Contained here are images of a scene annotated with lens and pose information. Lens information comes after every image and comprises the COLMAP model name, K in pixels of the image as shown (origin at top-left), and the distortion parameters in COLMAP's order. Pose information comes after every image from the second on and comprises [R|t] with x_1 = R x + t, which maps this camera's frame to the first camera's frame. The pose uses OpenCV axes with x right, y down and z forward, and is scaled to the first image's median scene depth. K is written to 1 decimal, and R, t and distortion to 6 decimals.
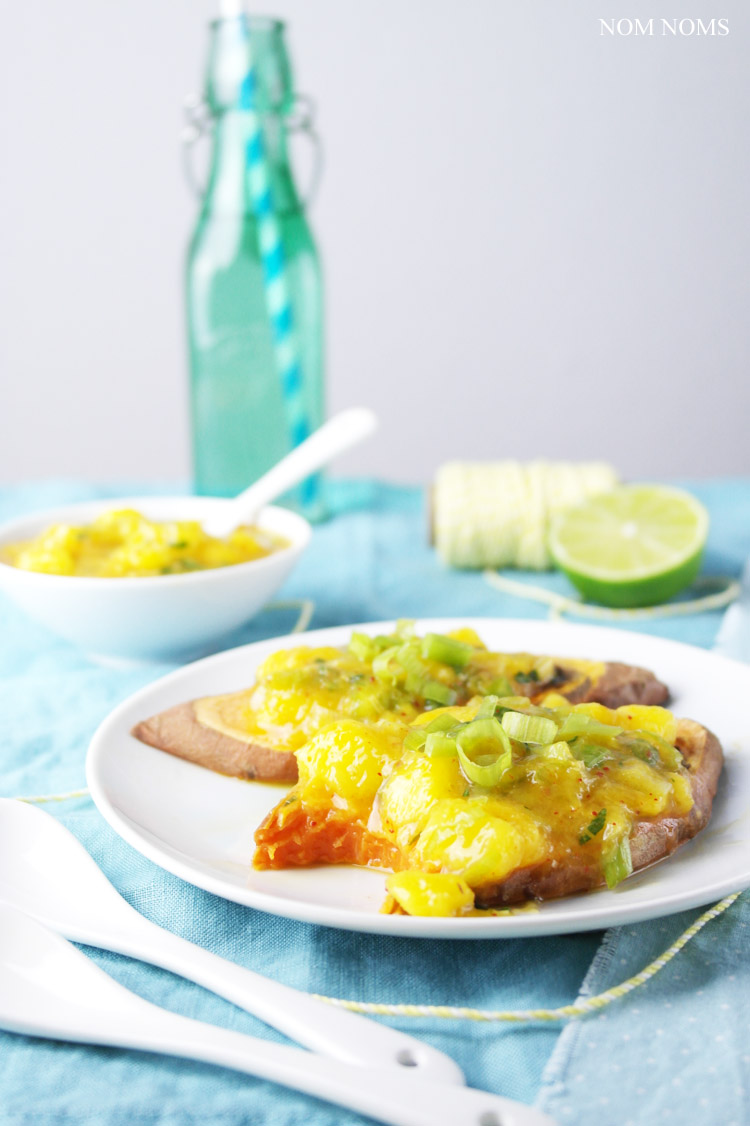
lens RADIAL K [[1598.0, 0, 375.0], [0, 1598.0, 563.0], [0, 0, 1]] dist [0.014000, -0.055654]
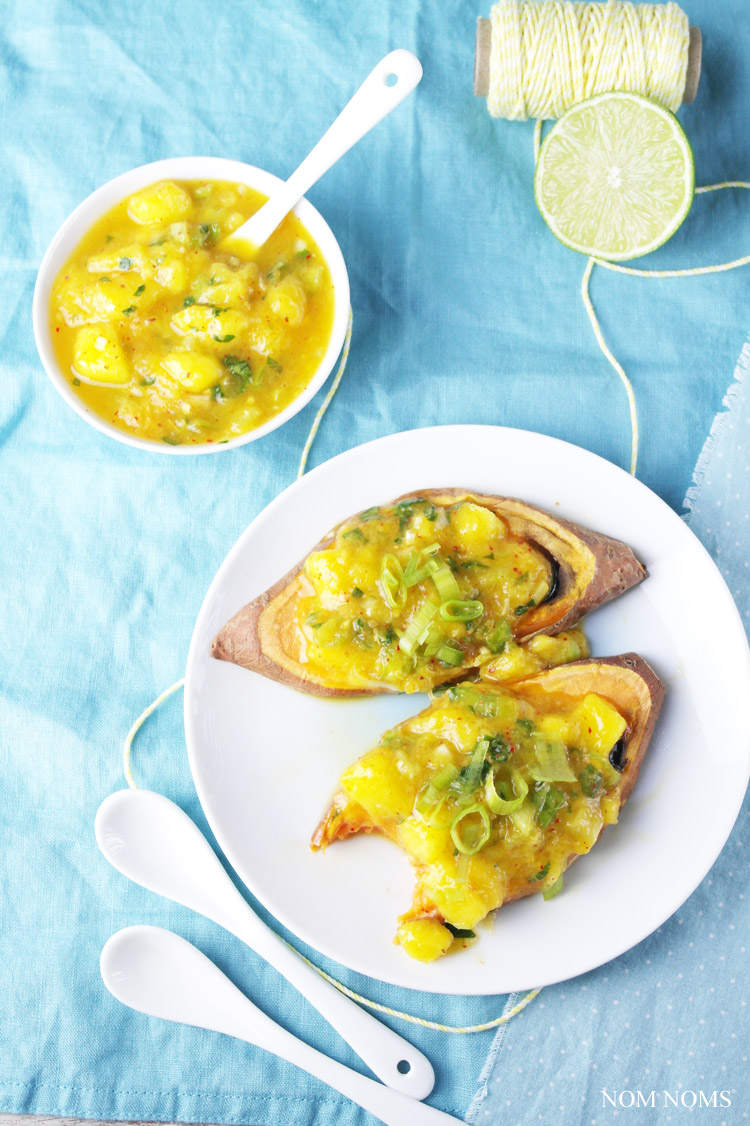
lens RADIAL K [[1598.0, 0, 375.0], [0, 1598.0, 563.0], [0, 0, 1]] dist [0.014000, -0.055654]
pose [[0.999219, 0.037170, -0.013406, -0.005739], [-0.004678, 0.448165, 0.893939, -1.064032], [0.039236, -0.893178, 0.447989, 0.484637]]
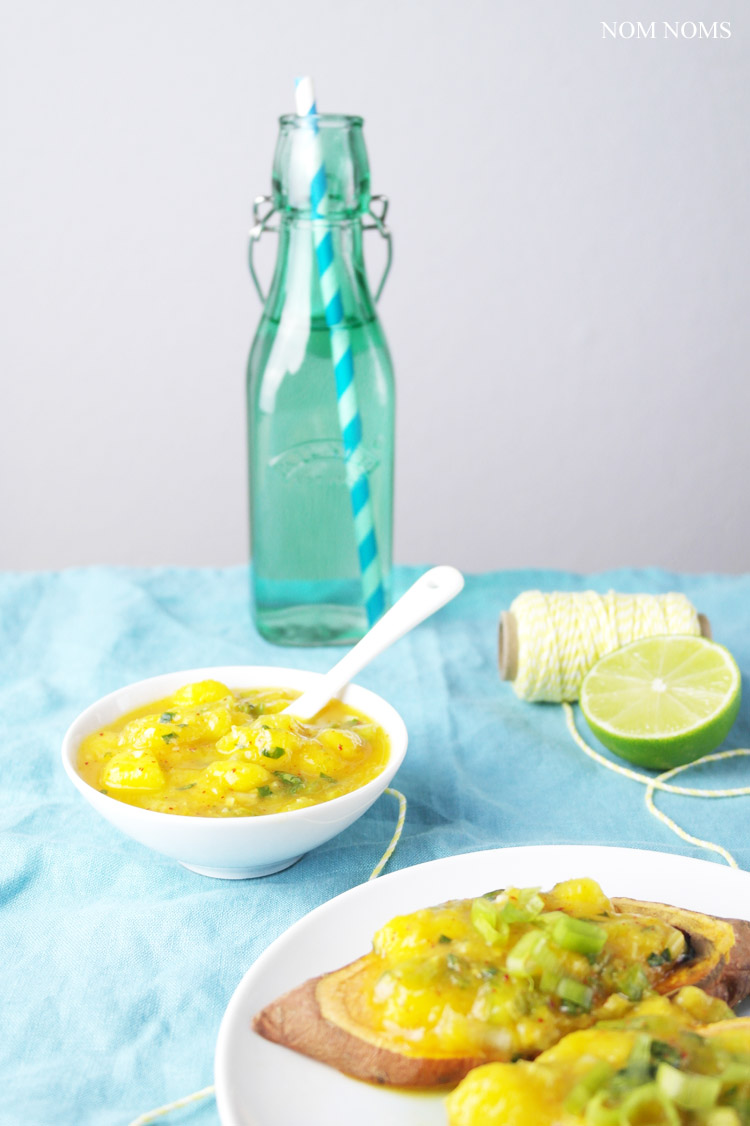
lens RADIAL K [[1598.0, 0, 375.0], [0, 1598.0, 563.0], [0, 0, 1]] dist [0.014000, -0.055654]
pose [[0.999590, 0.014771, 0.024520, -0.105465], [-0.016875, 0.995981, 0.087963, -0.252422], [-0.023123, -0.088341, 0.995822, 0.068153]]
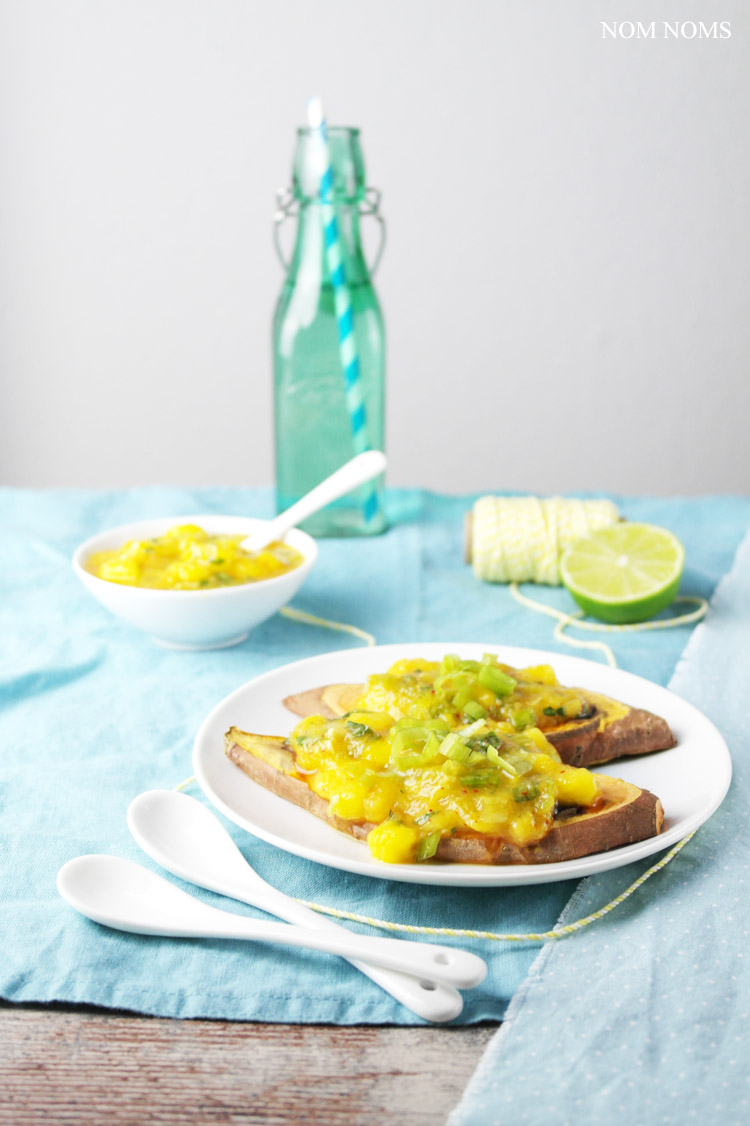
lens RADIAL K [[1598.0, 0, 375.0], [0, 1598.0, 563.0], [0, 0, 1]] dist [0.014000, -0.055654]
pose [[0.999487, 0.020142, -0.024907, -0.010147], [-0.018589, 0.997961, 0.061058, -0.126372], [0.026086, -0.060563, 0.997823, -0.384117]]
